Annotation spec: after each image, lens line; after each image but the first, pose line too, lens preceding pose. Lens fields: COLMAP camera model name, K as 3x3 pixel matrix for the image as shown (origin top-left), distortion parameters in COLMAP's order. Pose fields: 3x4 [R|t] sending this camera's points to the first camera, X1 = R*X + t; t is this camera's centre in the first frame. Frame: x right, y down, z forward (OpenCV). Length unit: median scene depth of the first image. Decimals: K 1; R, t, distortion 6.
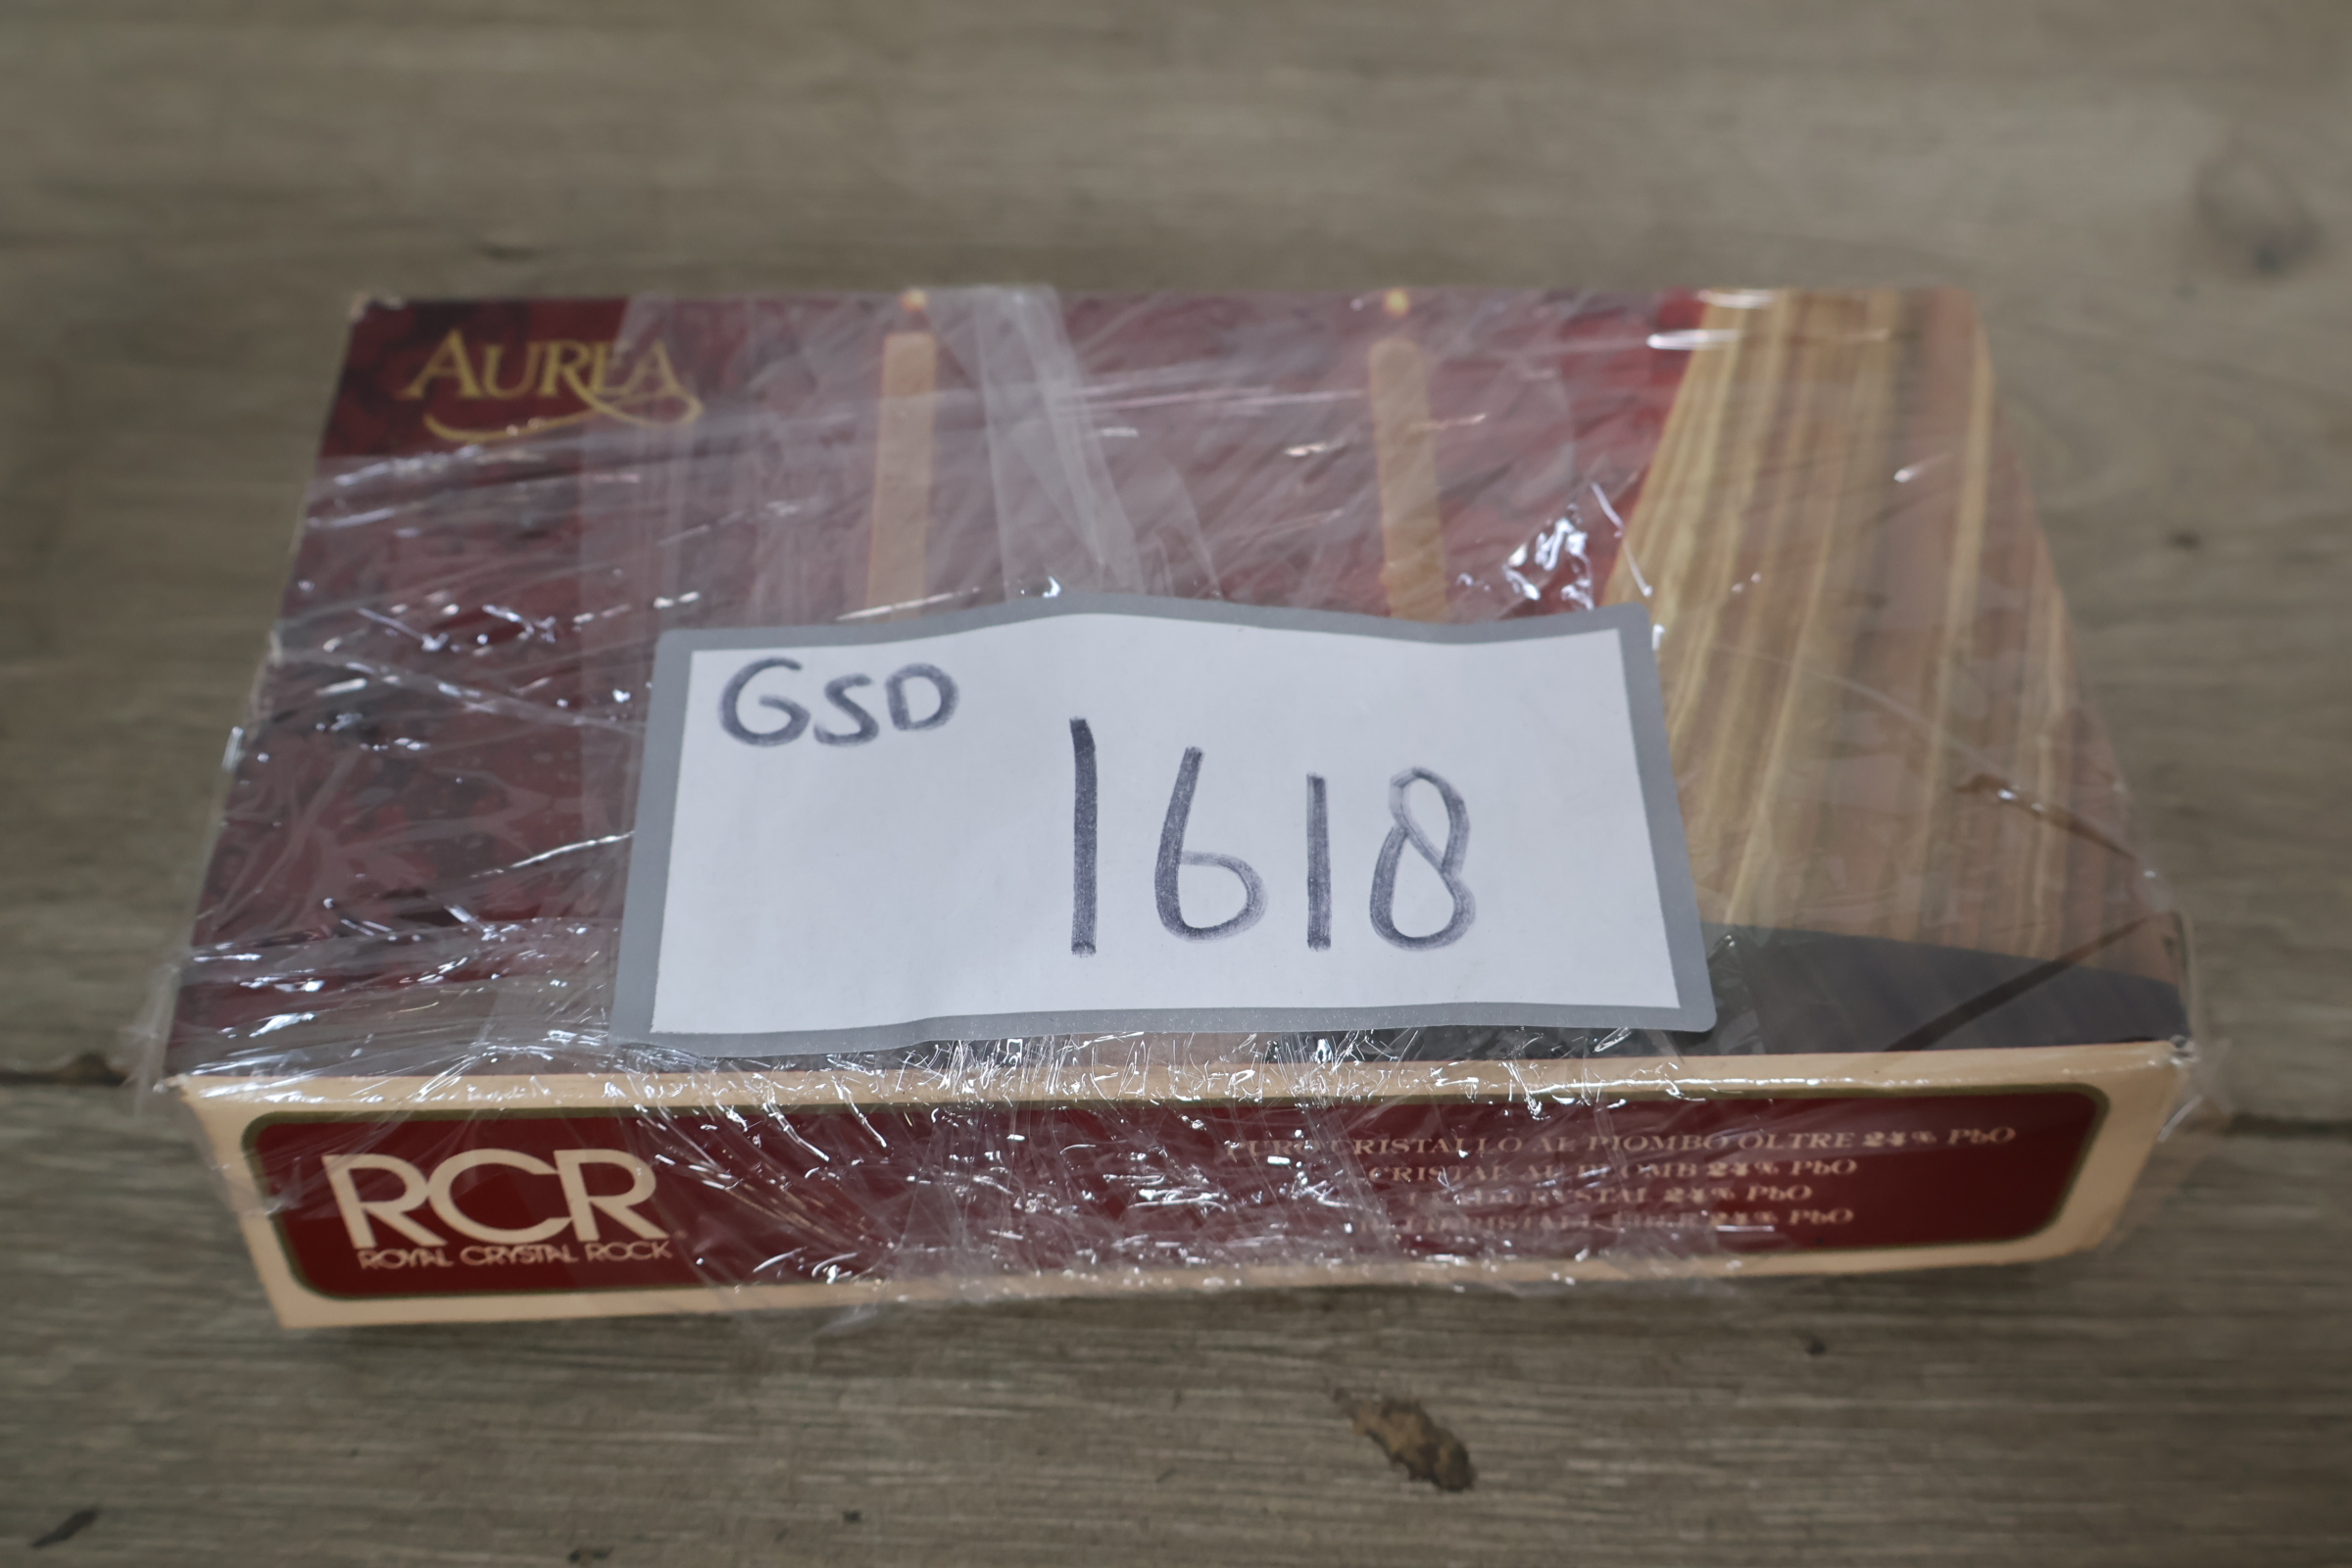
lens RADIAL K [[2347.4, 0, 1176.0], [0, 2347.4, 784.0], [0, 0, 1]] dist [0.005320, -0.005445]
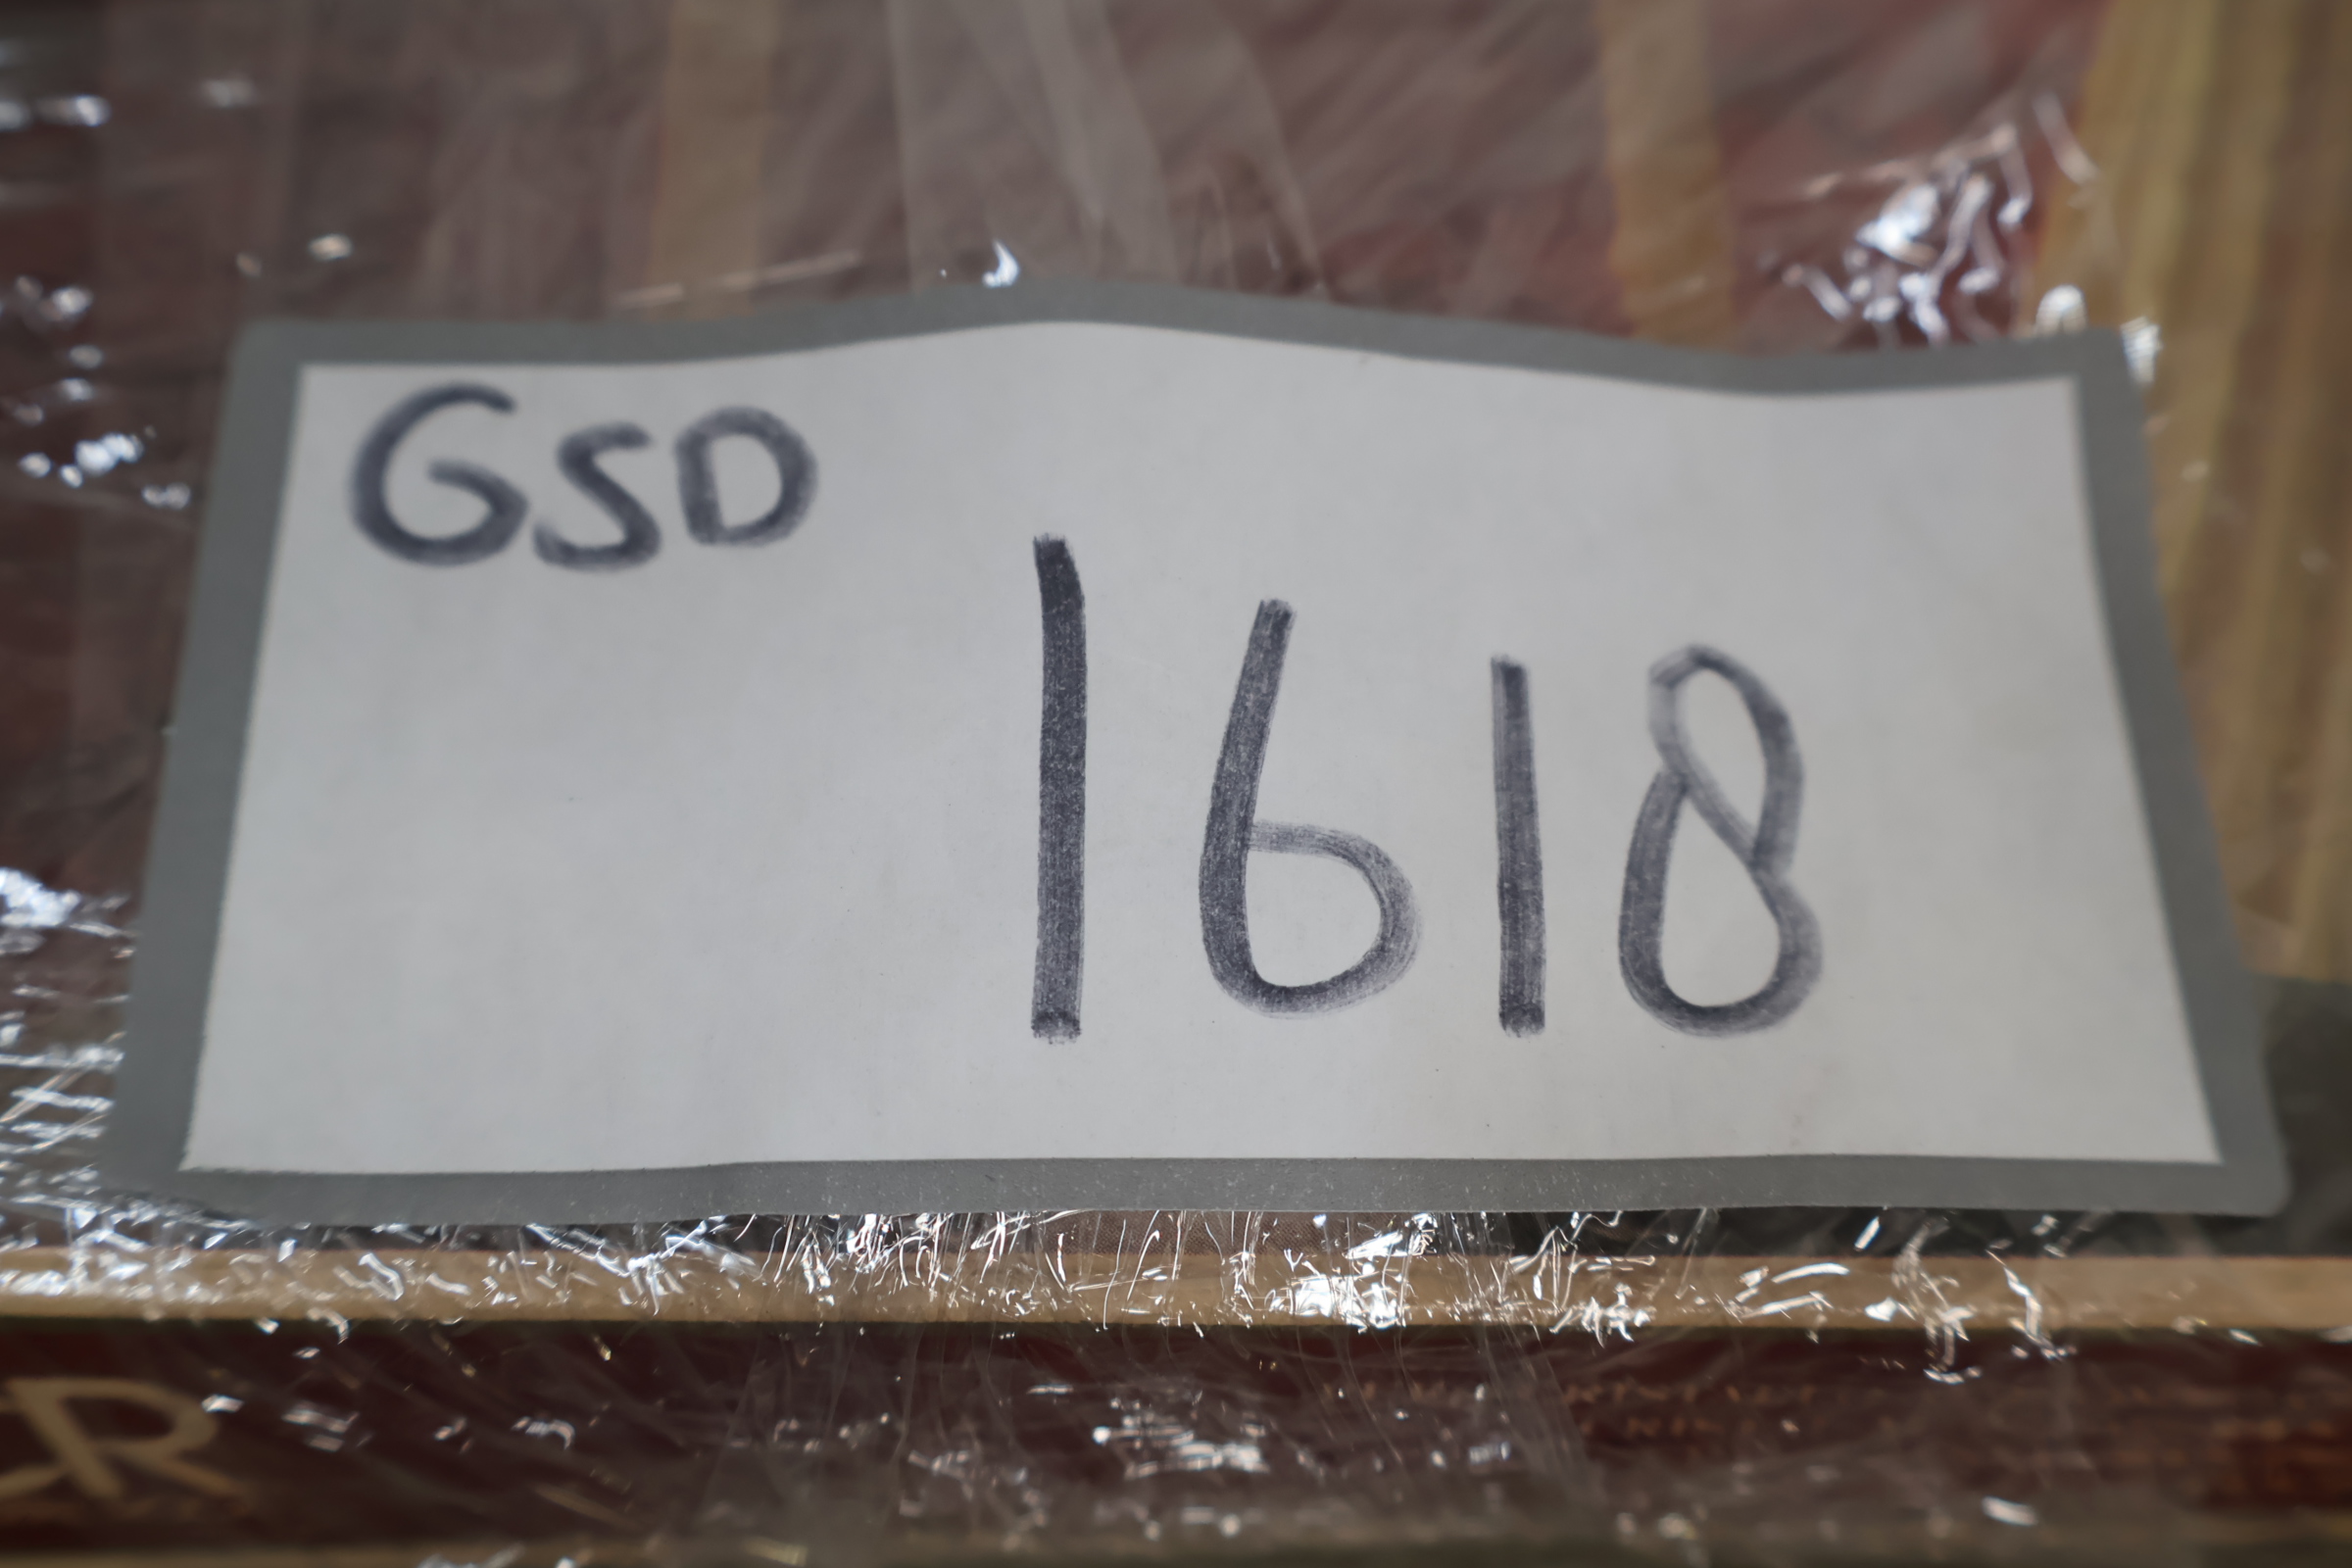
lens RADIAL K [[2366.6, 0, 1180.9], [0, 2366.6, 789.1], [0, 0, 1]] dist [0.019147, -0.019061]
pose [[0.999008, 0.024980, 0.036868, -0.030818], [-0.030953, 0.984687, 0.171563, -0.062893], [-0.032018, -0.172534, 0.984483, 0.482882]]
